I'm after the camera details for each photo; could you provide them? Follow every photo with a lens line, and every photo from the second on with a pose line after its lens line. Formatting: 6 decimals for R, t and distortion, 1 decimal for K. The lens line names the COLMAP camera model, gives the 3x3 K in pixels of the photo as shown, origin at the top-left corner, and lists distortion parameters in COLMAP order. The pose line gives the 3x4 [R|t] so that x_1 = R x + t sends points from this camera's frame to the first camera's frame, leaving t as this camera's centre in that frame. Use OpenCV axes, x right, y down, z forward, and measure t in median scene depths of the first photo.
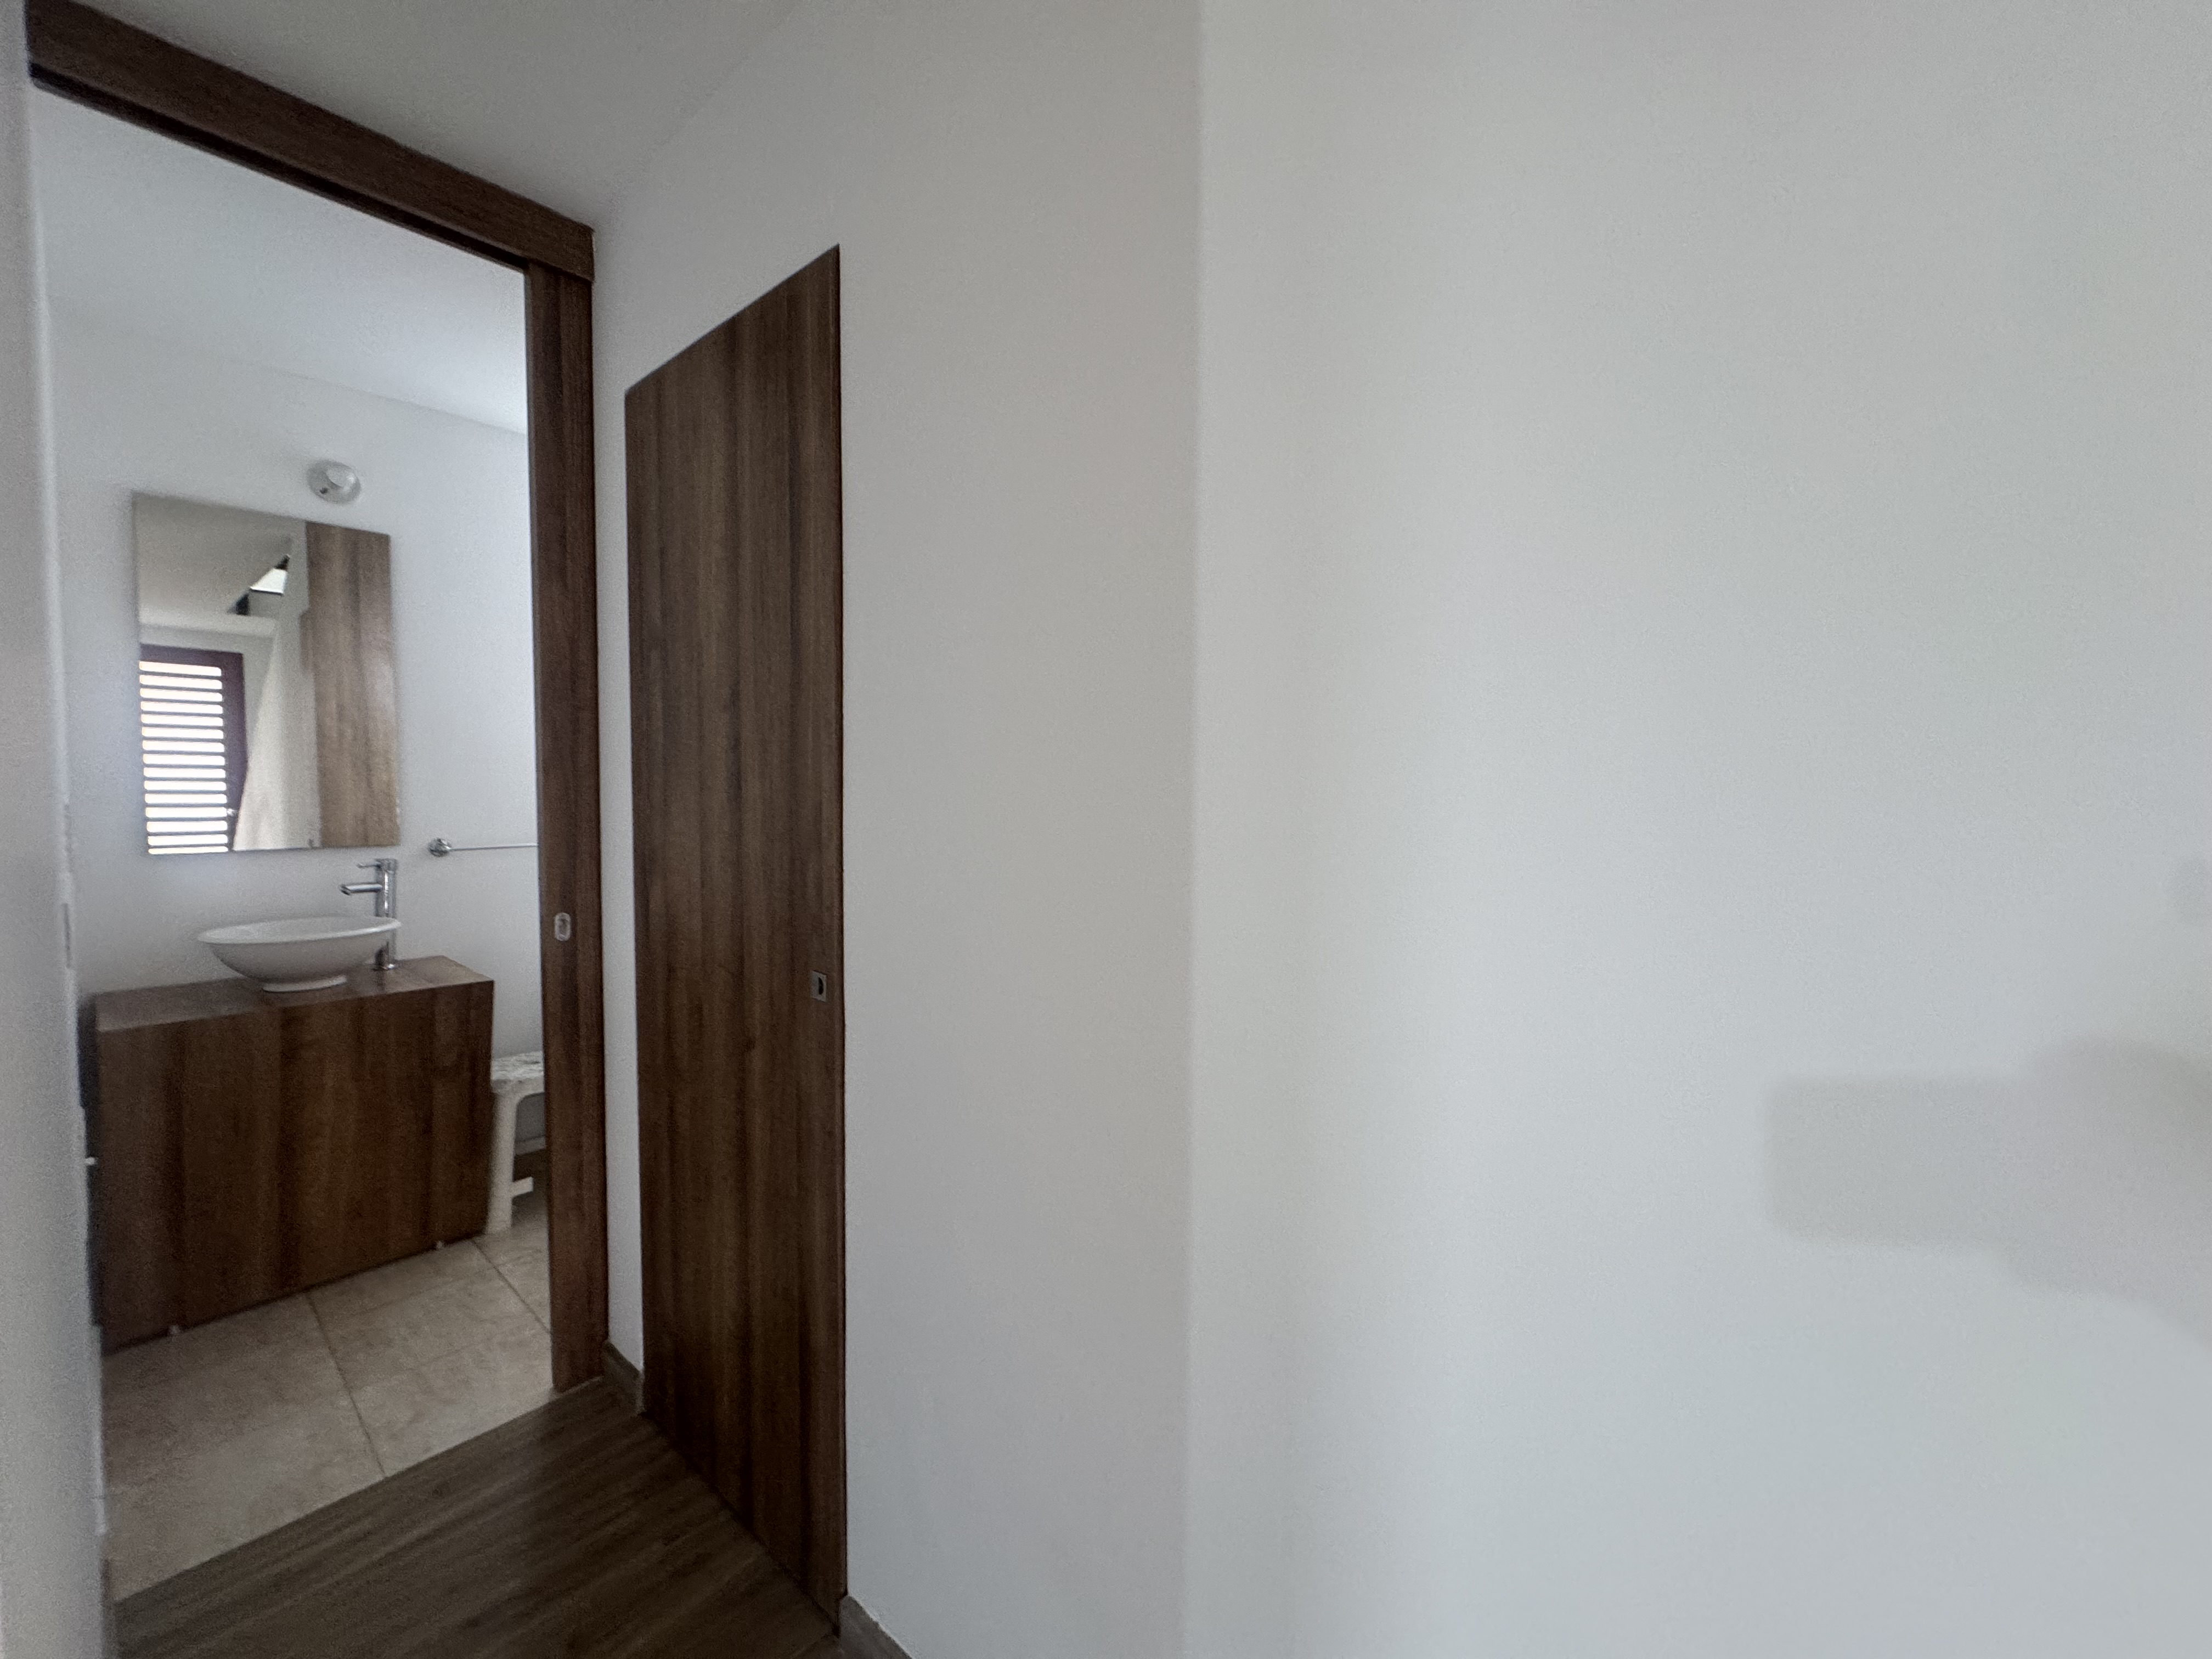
lens RADIAL K [[875.8, 0, 1110.0], [0, 875.8, 830.7], [0, 0, 1]] dist [-0.003569, -0.000119]
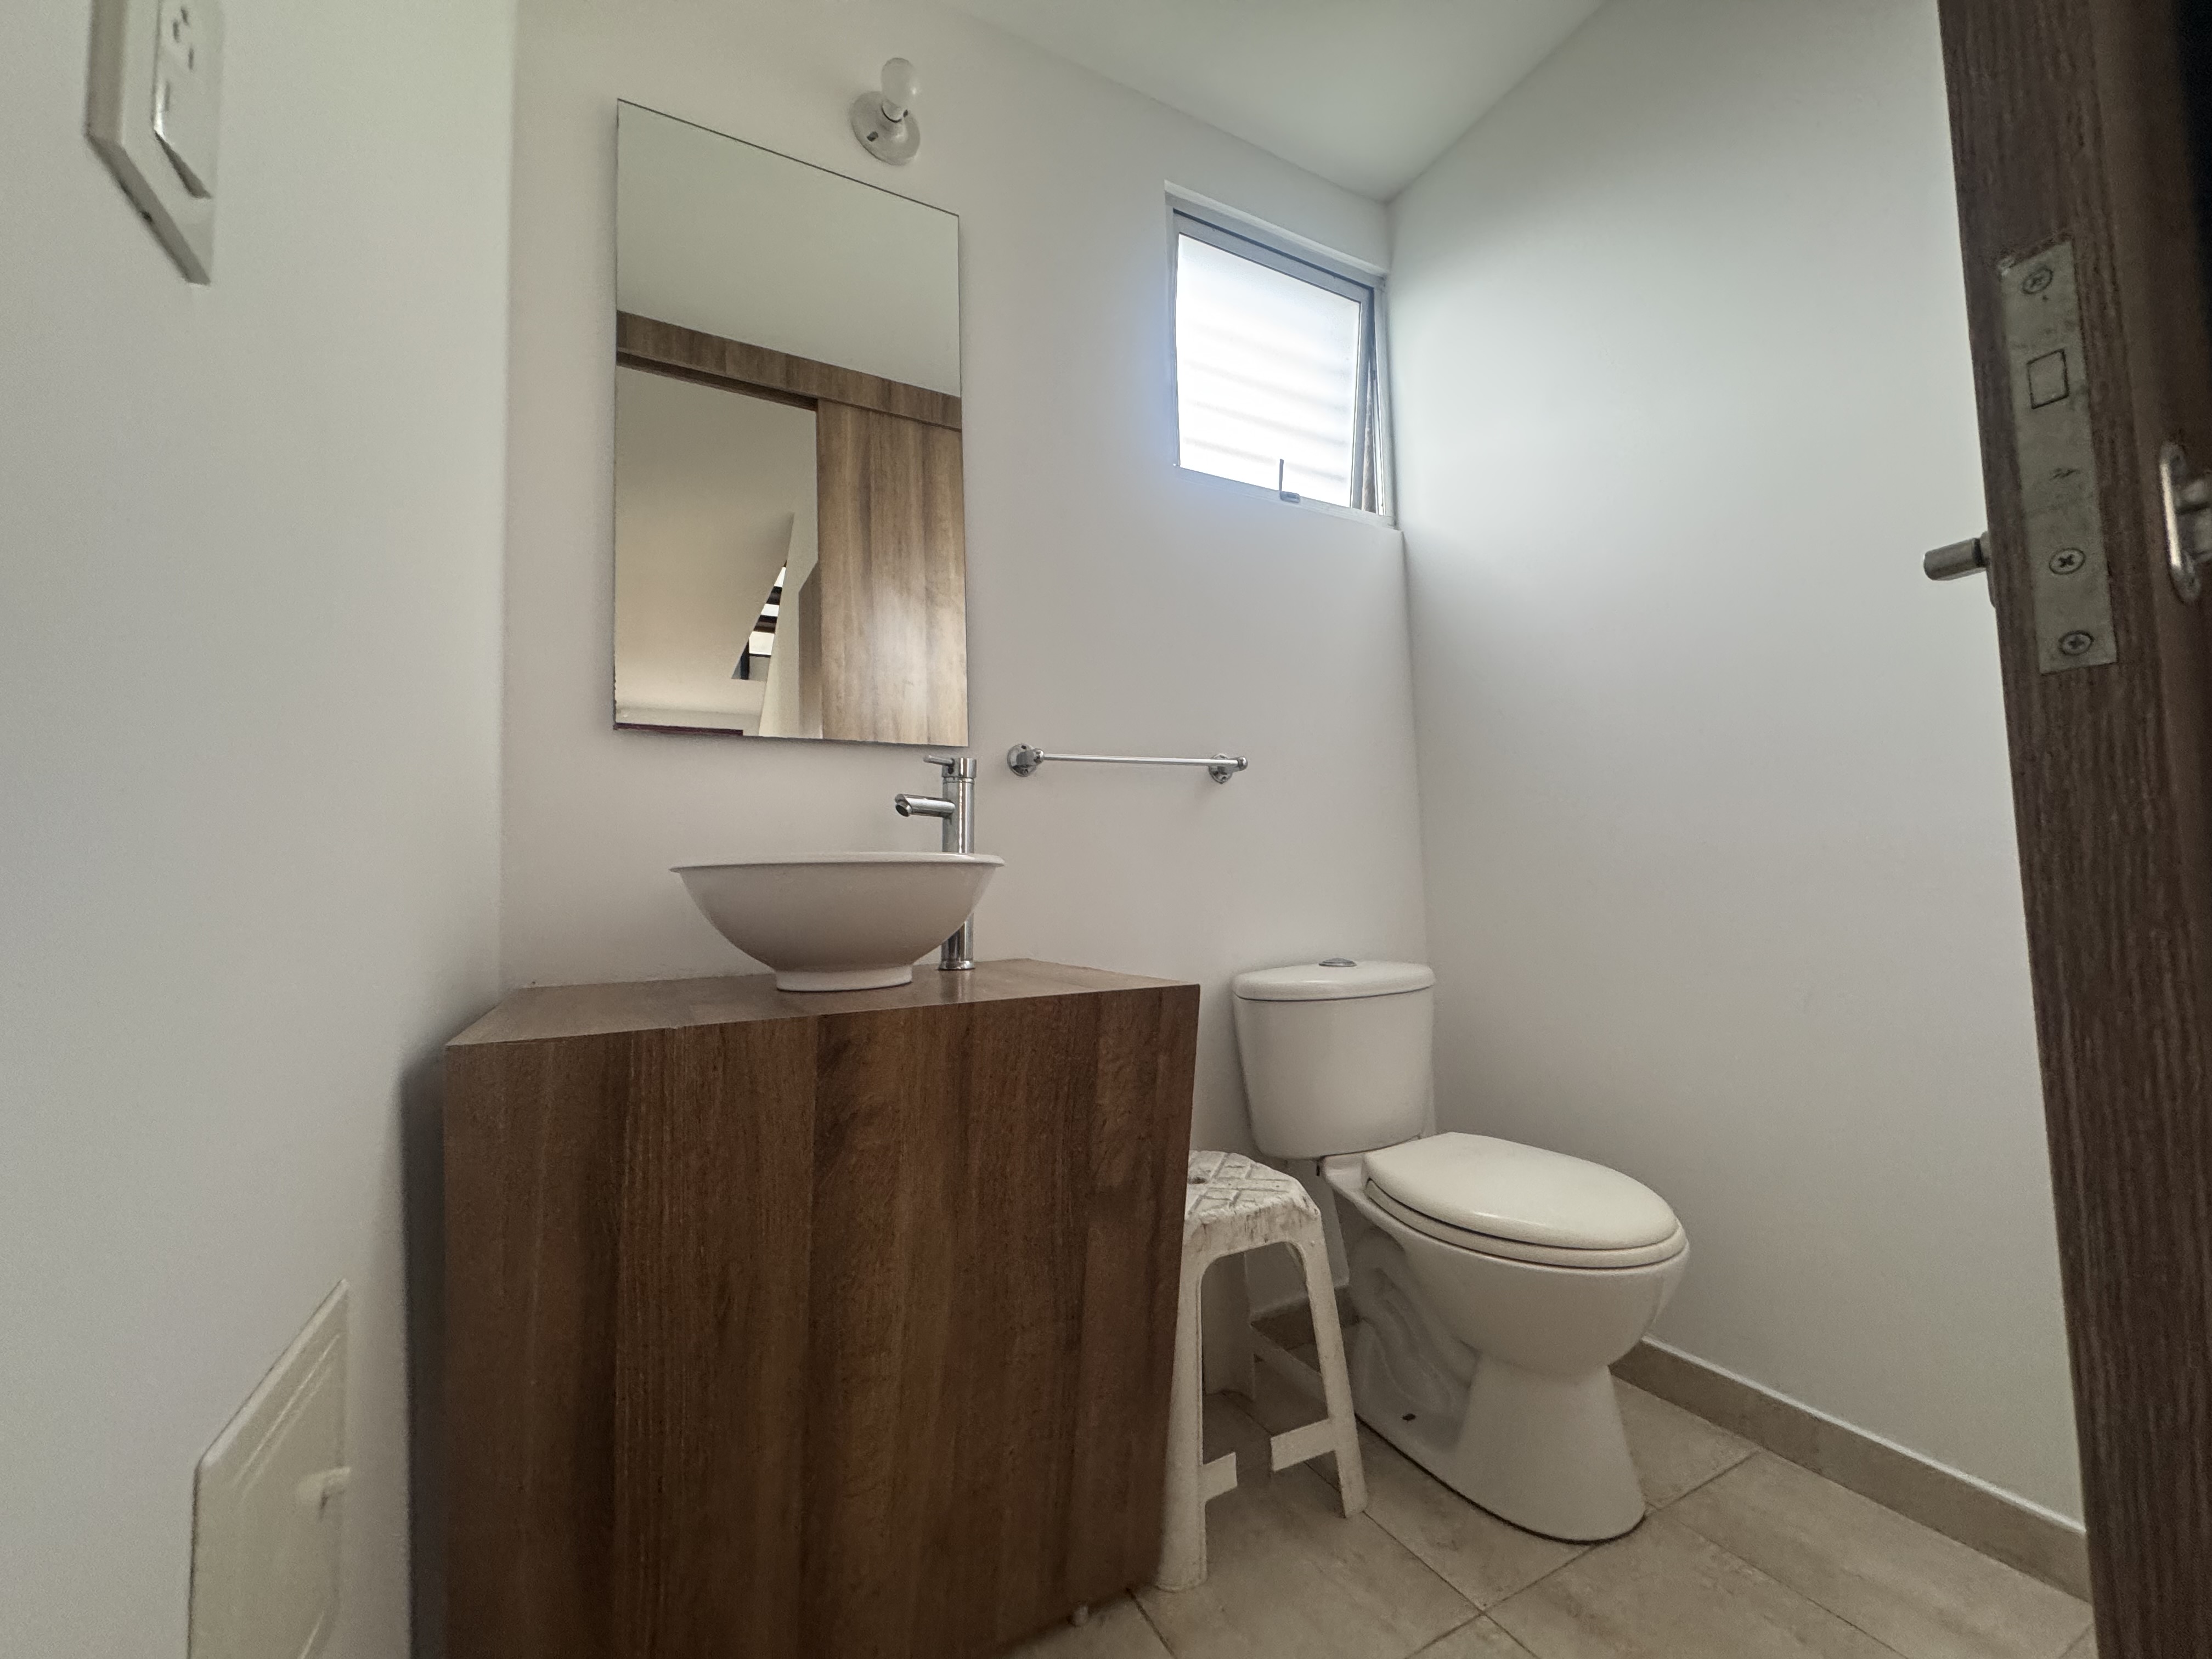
lens RADIAL K [[875.8, 0, 1099.5], [0, 875.8, 835.1], [0, 0, 1]] dist [-0.003569, -0.000119]
pose [[0.924290, -0.058202, -0.377227, -0.597438], [0.017389, 0.993700, -0.110712, 0.148235], [0.381294, 0.095770, 0.919480, 0.595337]]
